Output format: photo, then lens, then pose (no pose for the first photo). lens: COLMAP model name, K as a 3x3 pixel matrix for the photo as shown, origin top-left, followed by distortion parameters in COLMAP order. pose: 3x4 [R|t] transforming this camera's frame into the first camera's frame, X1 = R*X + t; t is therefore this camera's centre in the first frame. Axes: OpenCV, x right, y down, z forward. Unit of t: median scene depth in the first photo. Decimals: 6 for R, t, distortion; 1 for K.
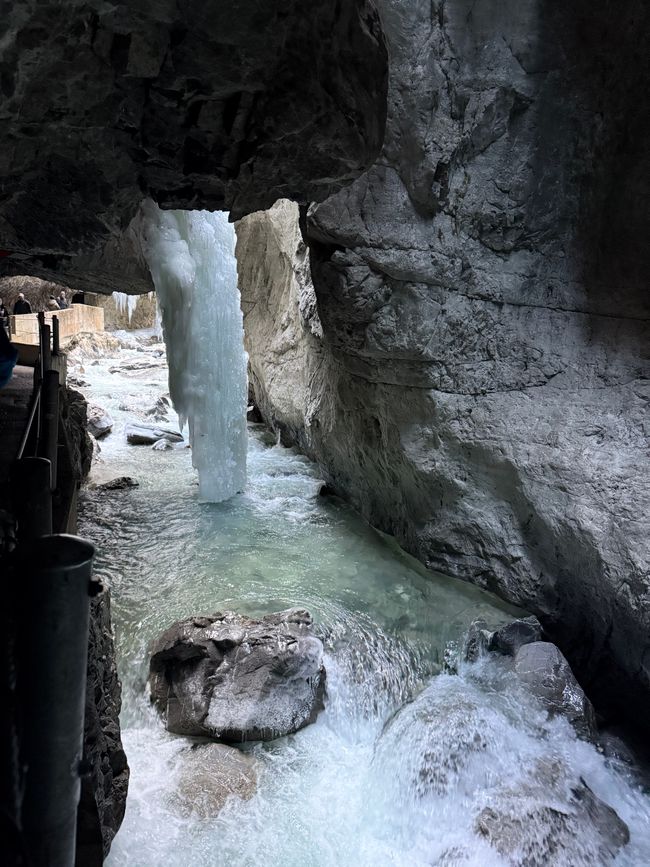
lens RADIAL K [[595.1, 0, 325.0], [0, 595.1, 433.5], [0, 0, 1]] dist [0.173830, -0.370809]
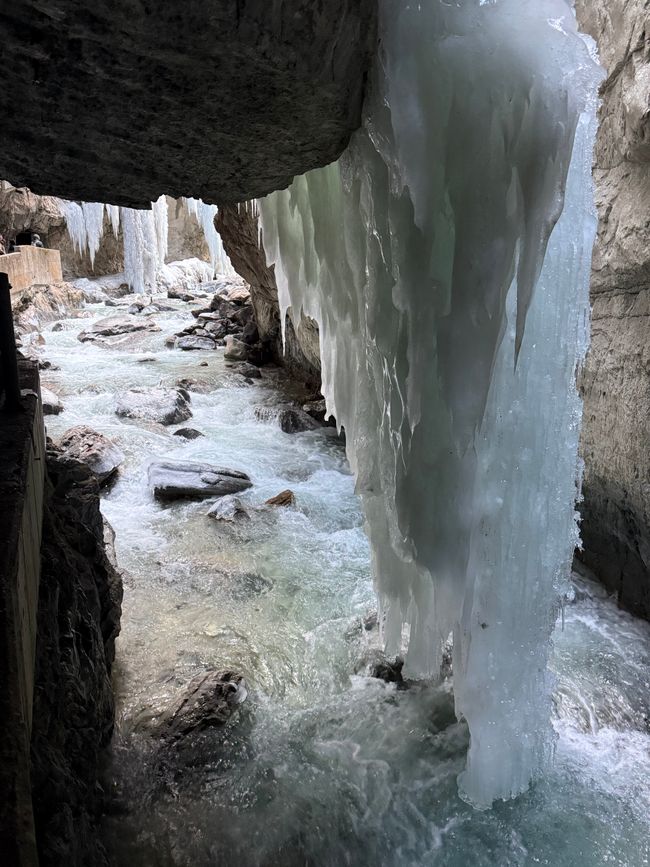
lens RADIAL K [[595.1, 0, 325.0], [0, 595.1, 433.5], [0, 0, 1]] dist [0.173830, -0.370809]
pose [[0.997044, -0.048382, 0.059681, -0.108774], [0.042316, 0.994185, 0.099021, -0.048466], [-0.064125, -0.096203, 0.993294, 0.244083]]
